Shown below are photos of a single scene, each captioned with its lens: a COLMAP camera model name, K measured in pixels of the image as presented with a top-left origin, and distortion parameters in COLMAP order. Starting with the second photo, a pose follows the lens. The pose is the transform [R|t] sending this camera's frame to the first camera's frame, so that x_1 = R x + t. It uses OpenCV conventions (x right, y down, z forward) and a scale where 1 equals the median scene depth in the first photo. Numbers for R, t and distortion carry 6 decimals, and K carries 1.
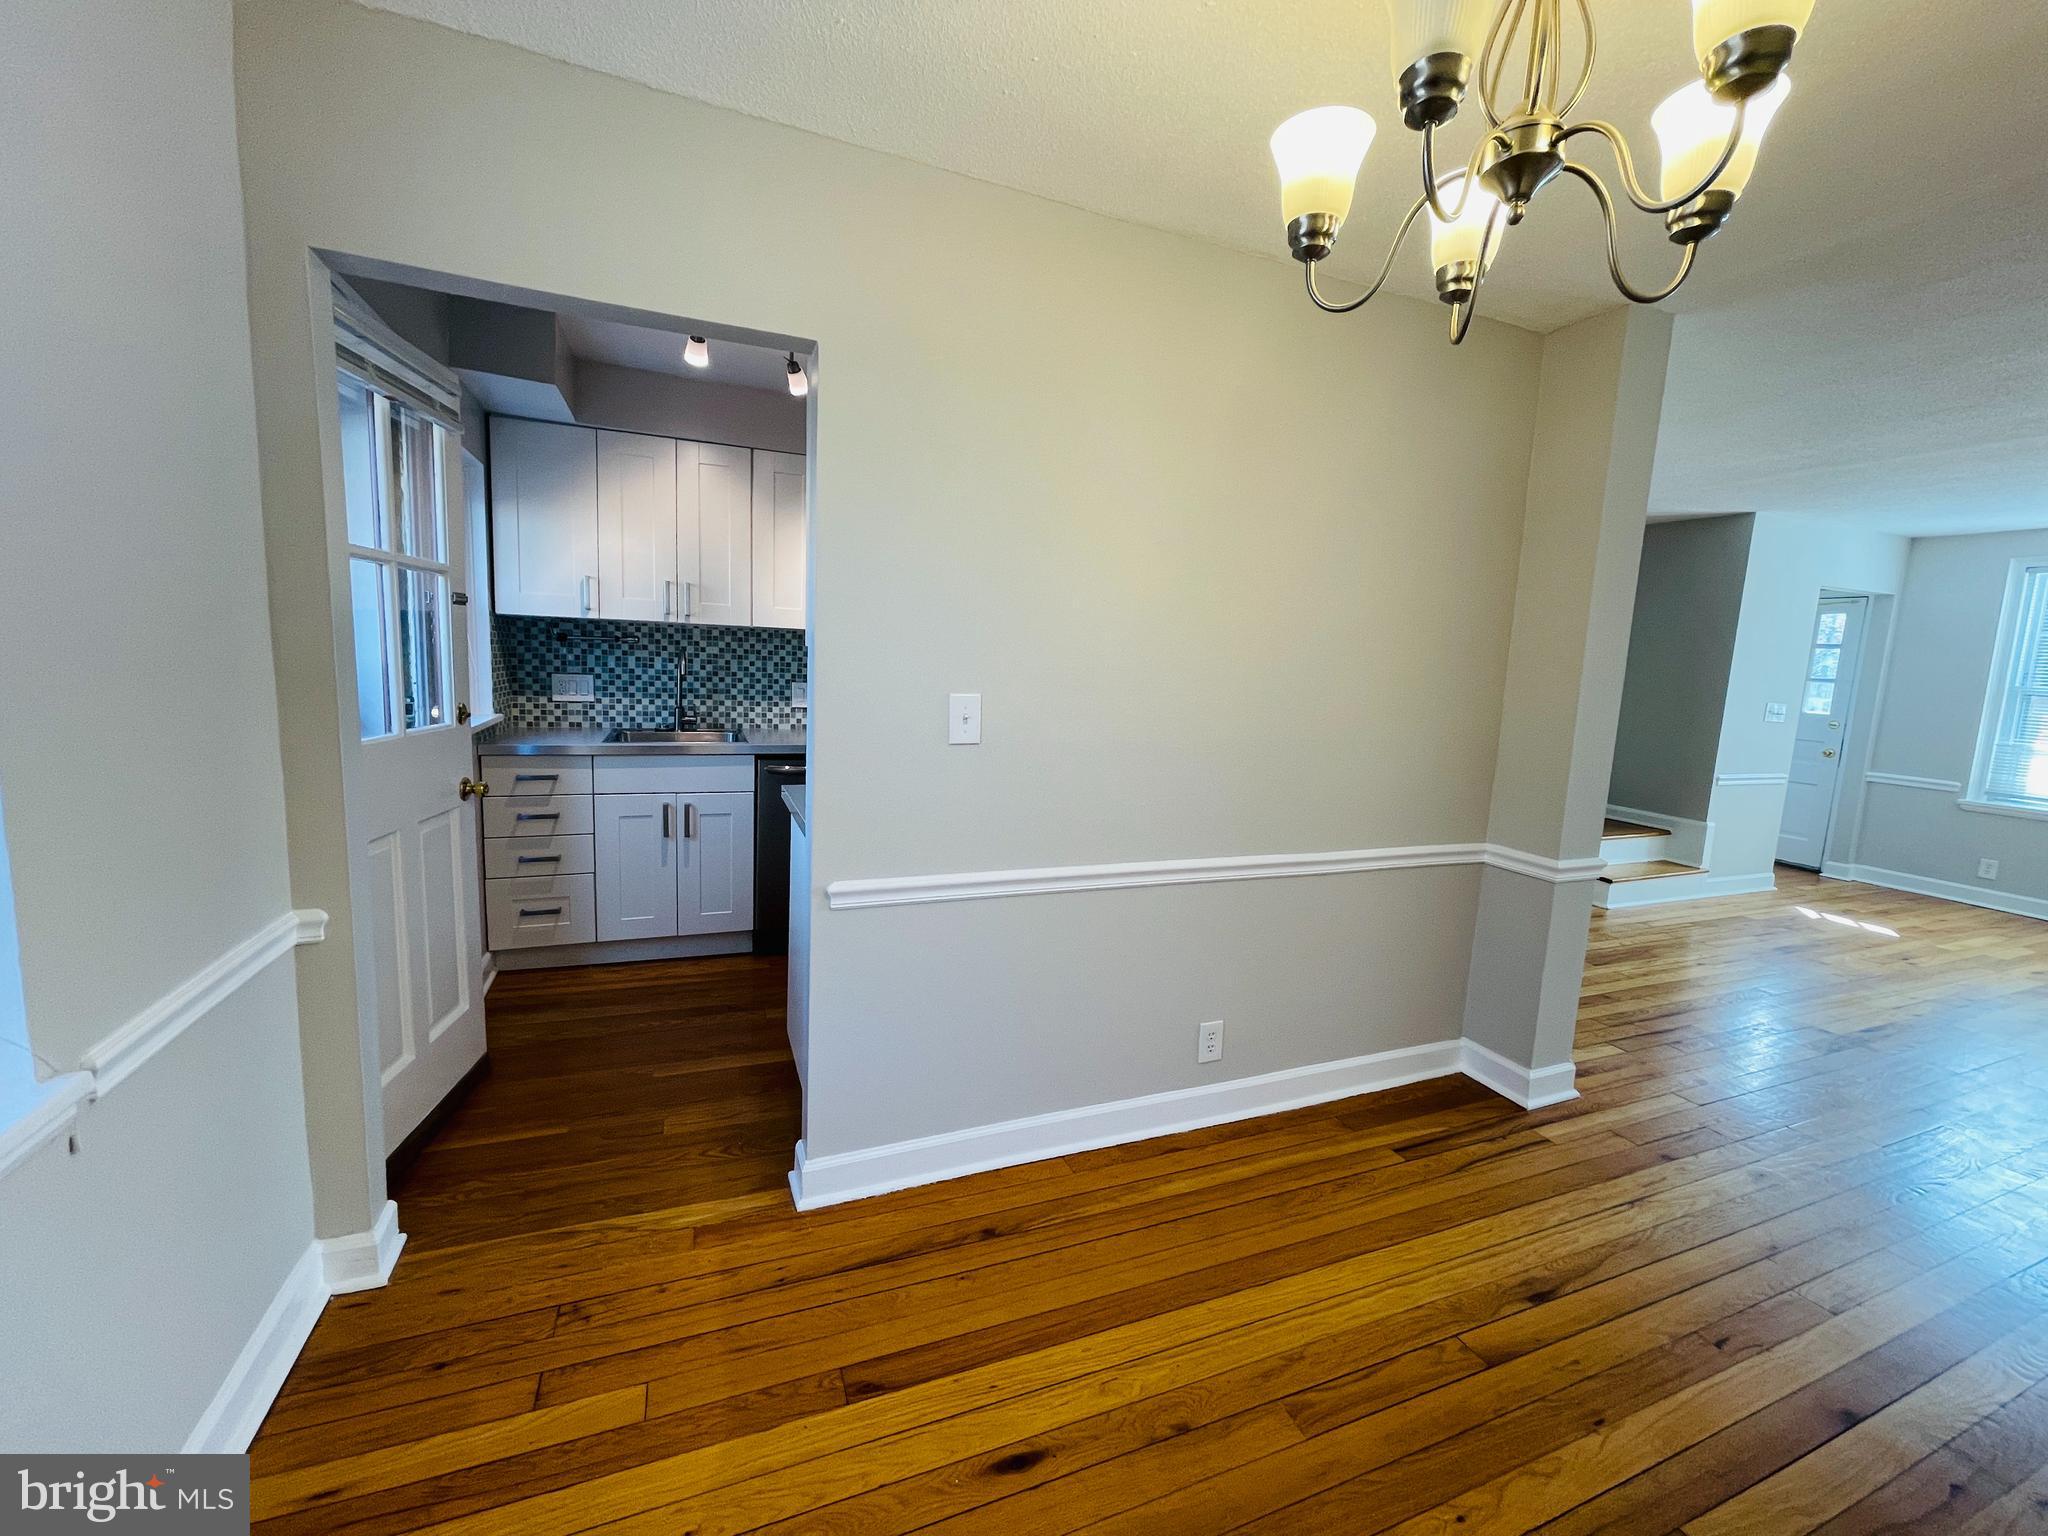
lens RADIAL K [[824.8, 0, 1030.5], [0, 824.8, 758.9], [0, 0, 1]] dist [0.000194, -0.000013]
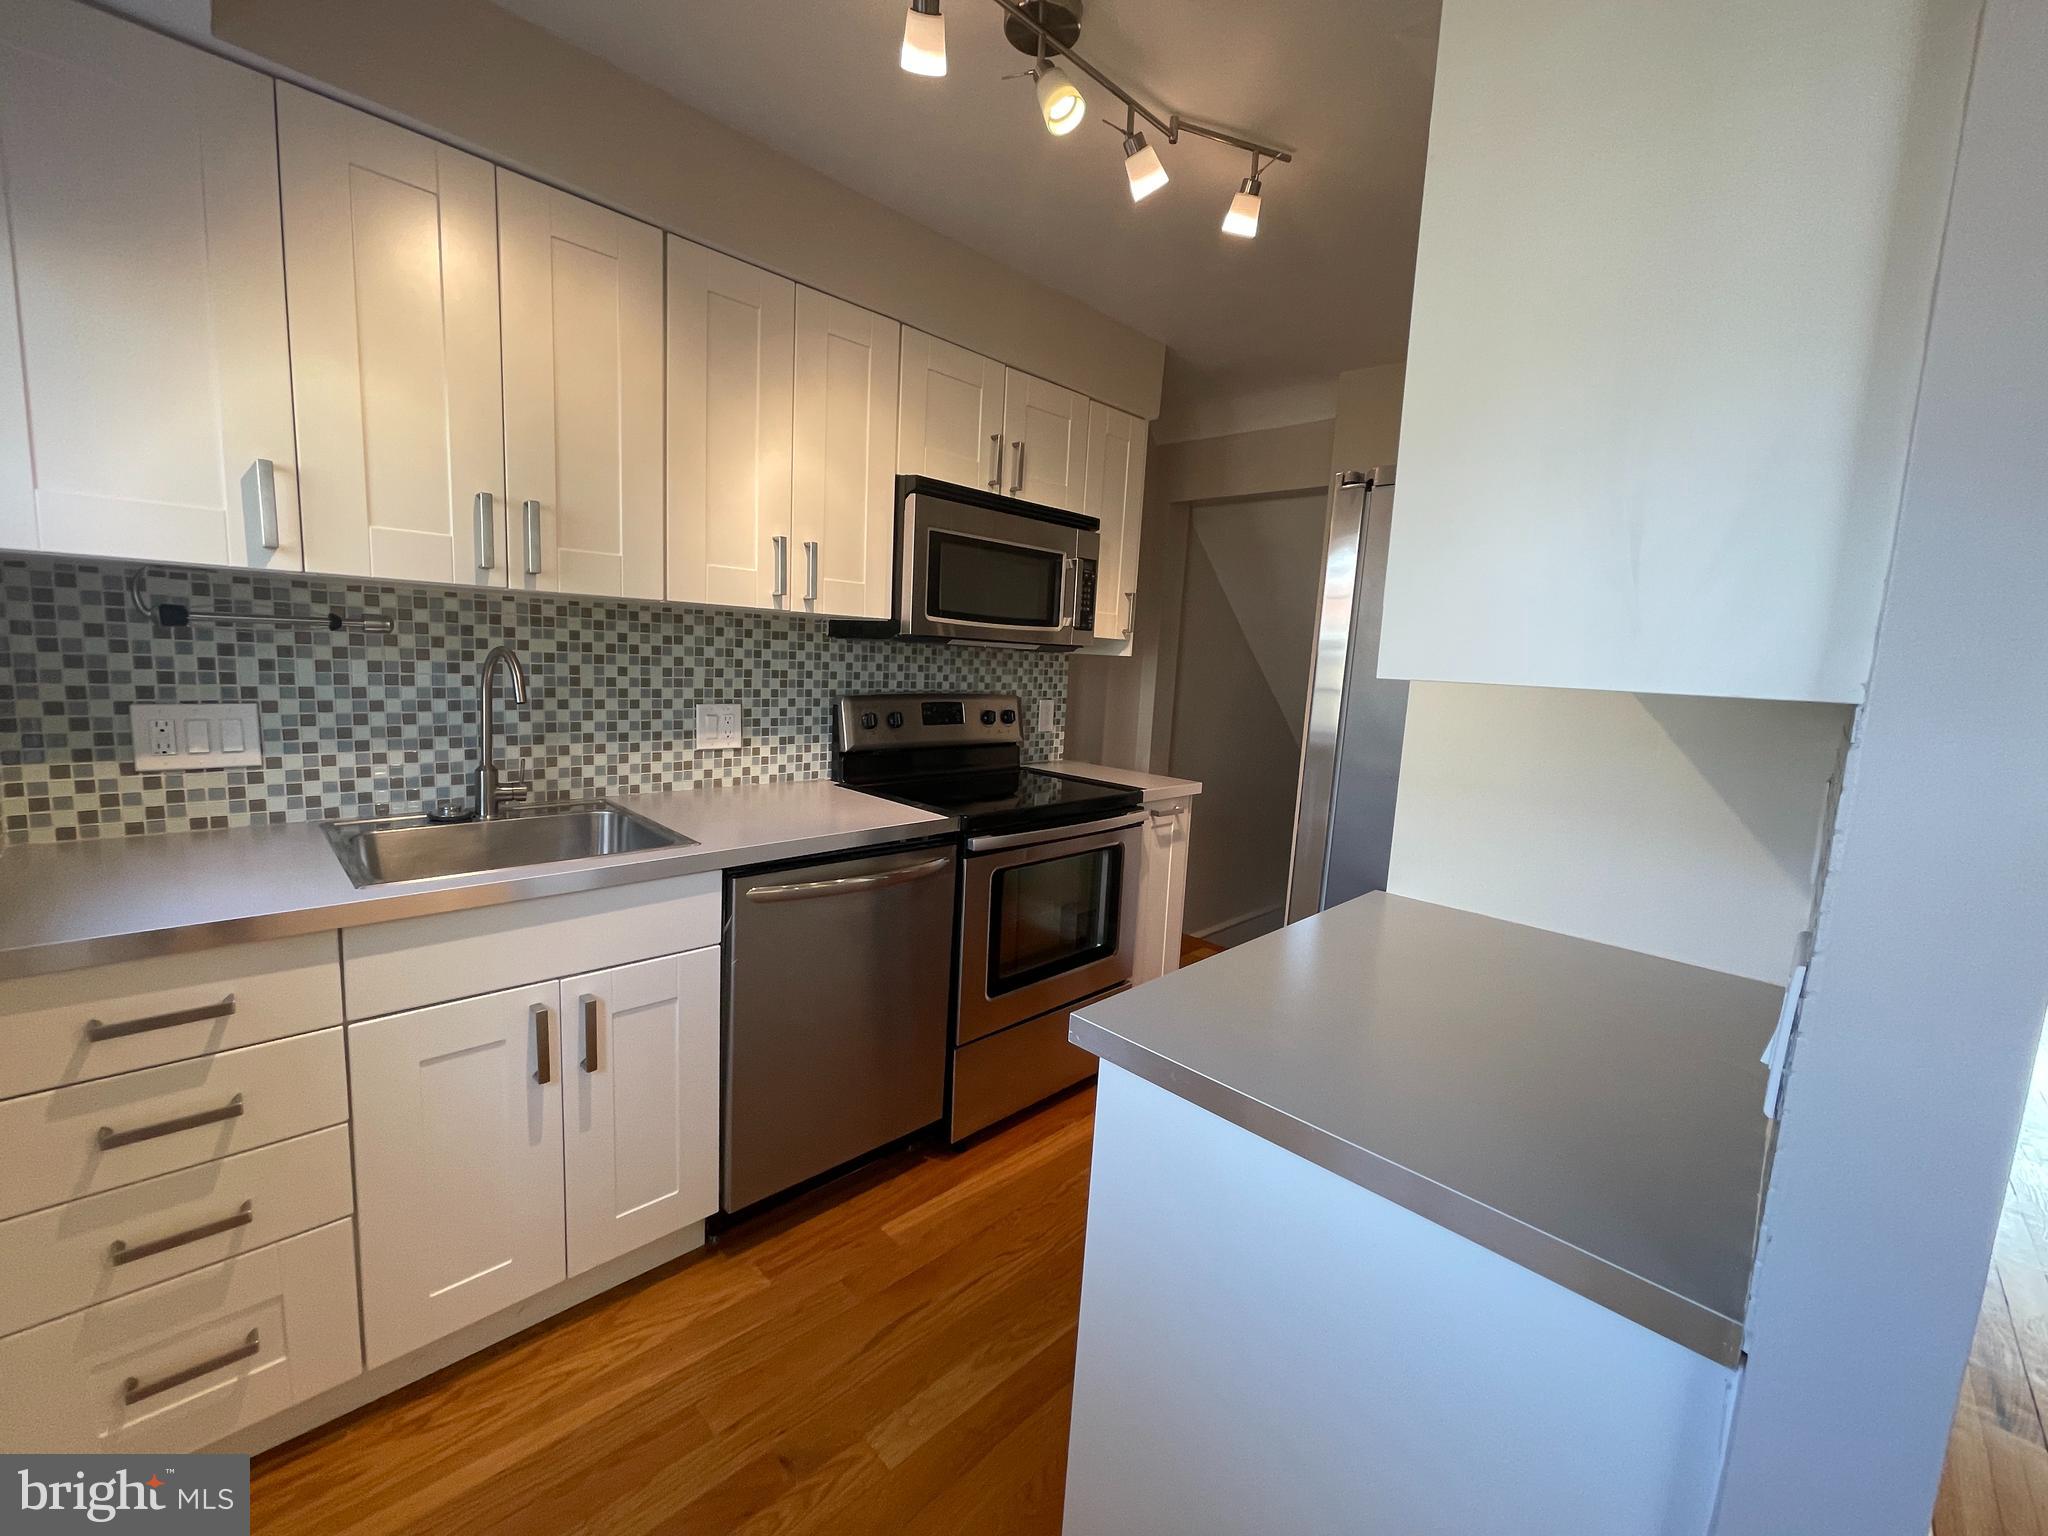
lens RADIAL K [[821.4, 0, 1024.9], [0, 821.4, 757.9], [0, 0, 1]] dist [-0.022646, 0.008546]
pose [[0.922817, -0.047603, 0.382285, -0.311212], [0.040044, 0.998814, 0.027711, -0.066893], [-0.383151, -0.010264, 0.923629, 0.437989]]
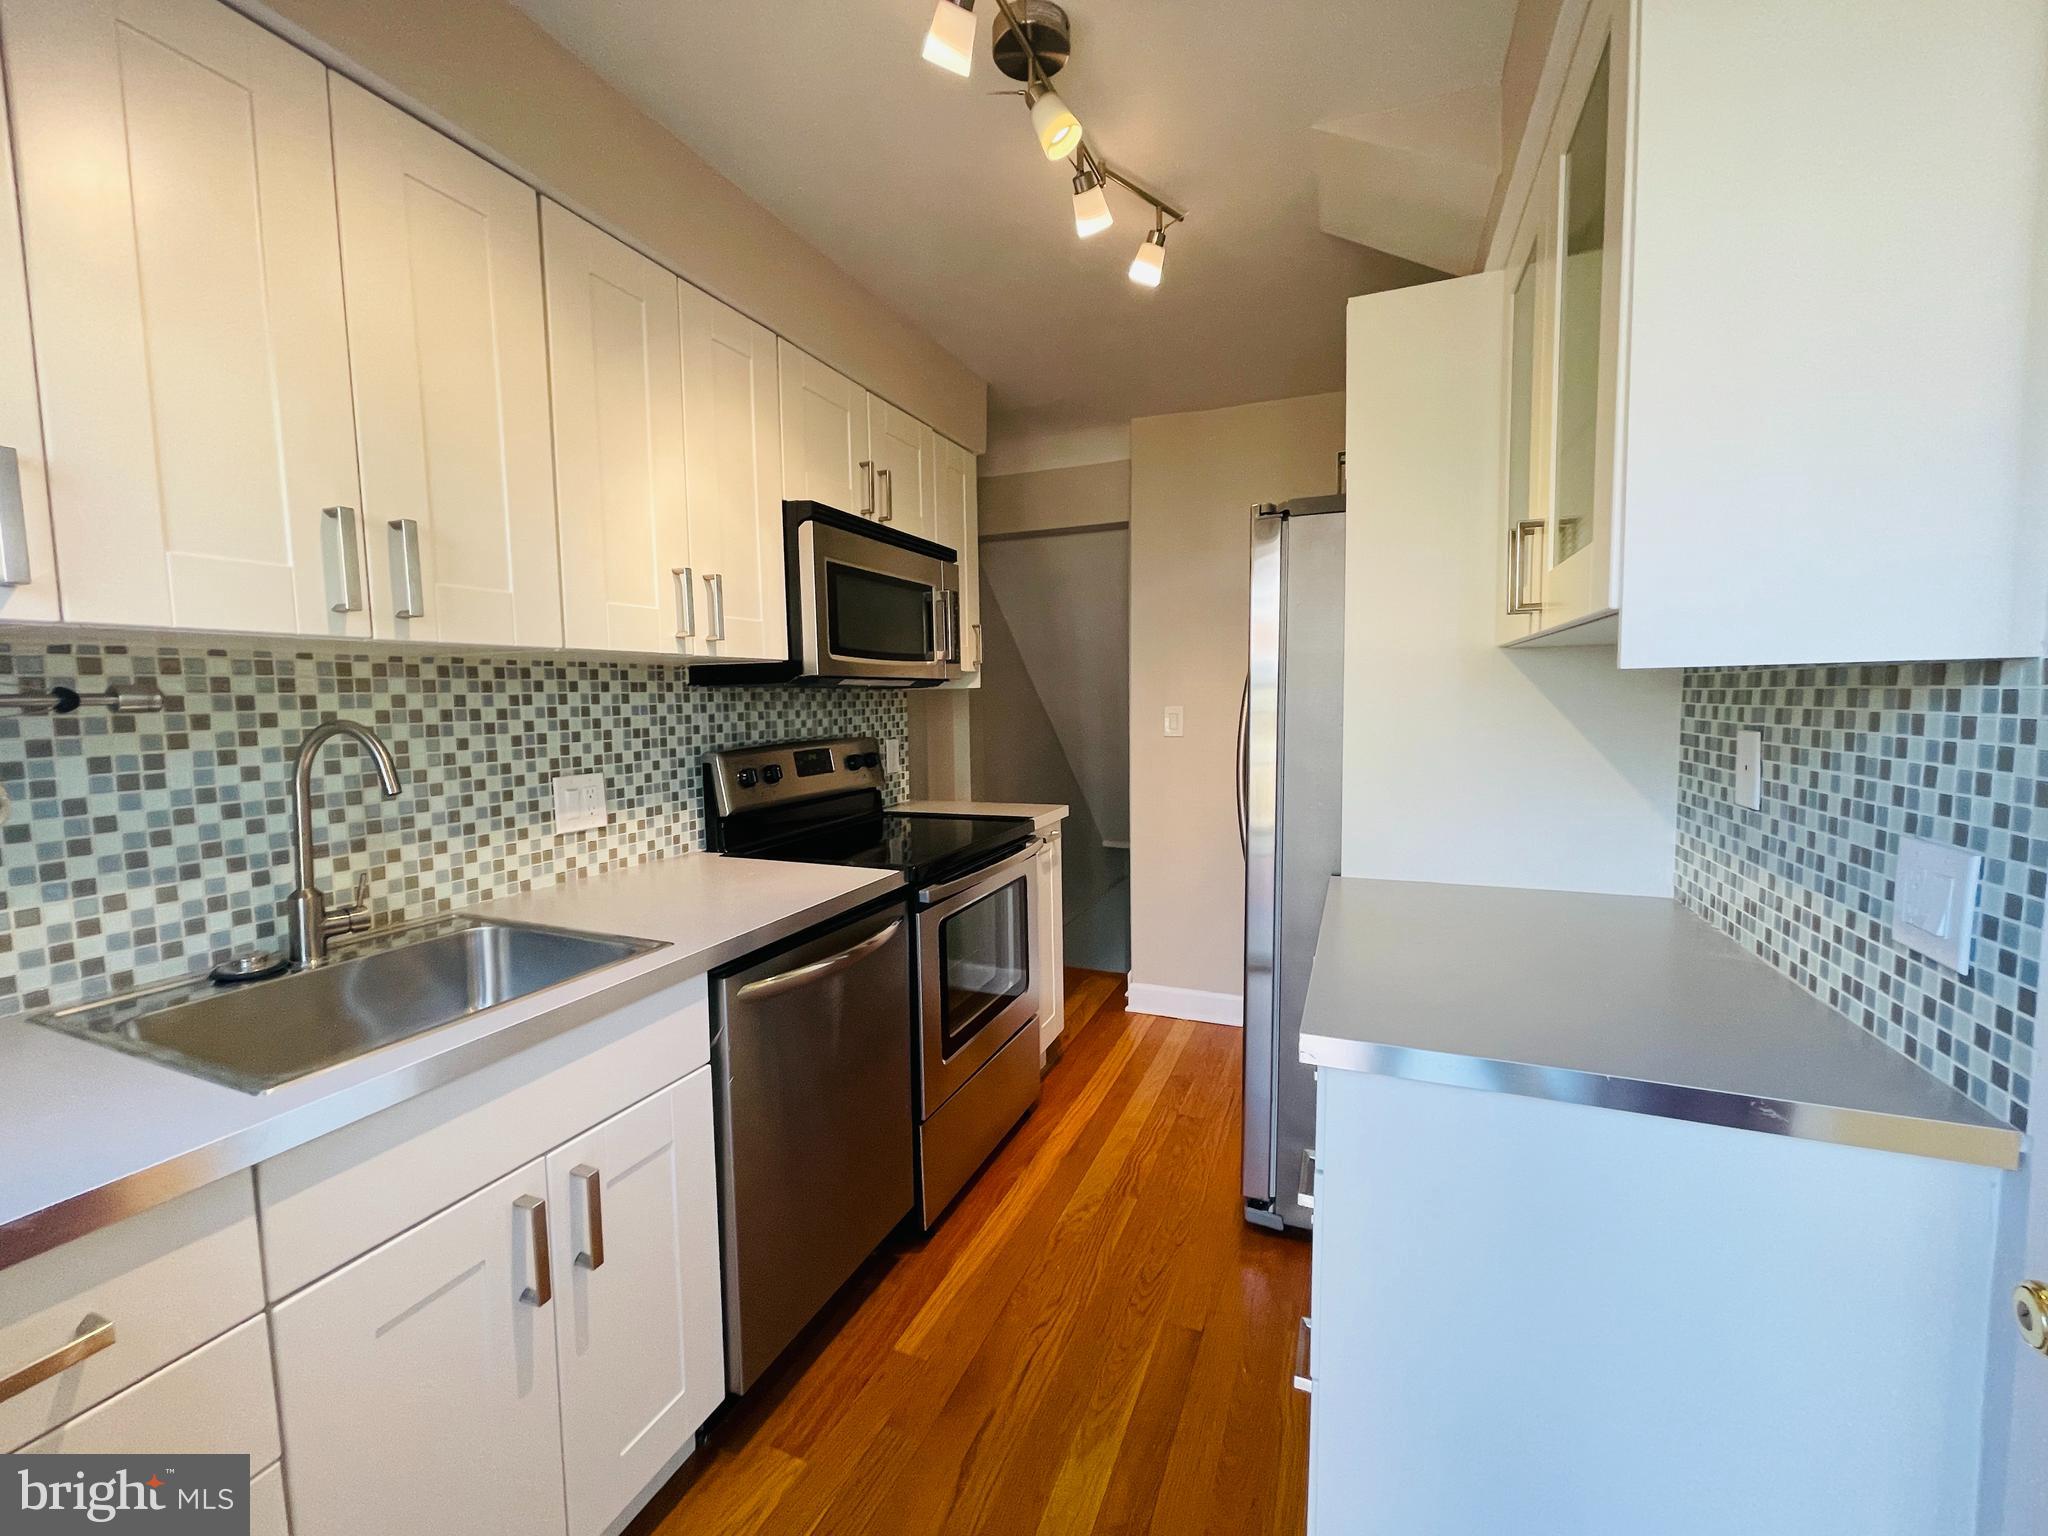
lens RADIAL K [[821.4, 0, 1024.9], [0, 821.4, 757.9], [0, 0, 1]] dist [-0.022646, 0.008546]
pose [[0.706739, -0.111775, 0.698589, -0.432864], [0.139461, 0.990076, 0.017324, -0.079644], [-0.693592, 0.085183, 0.715314, 0.542351]]
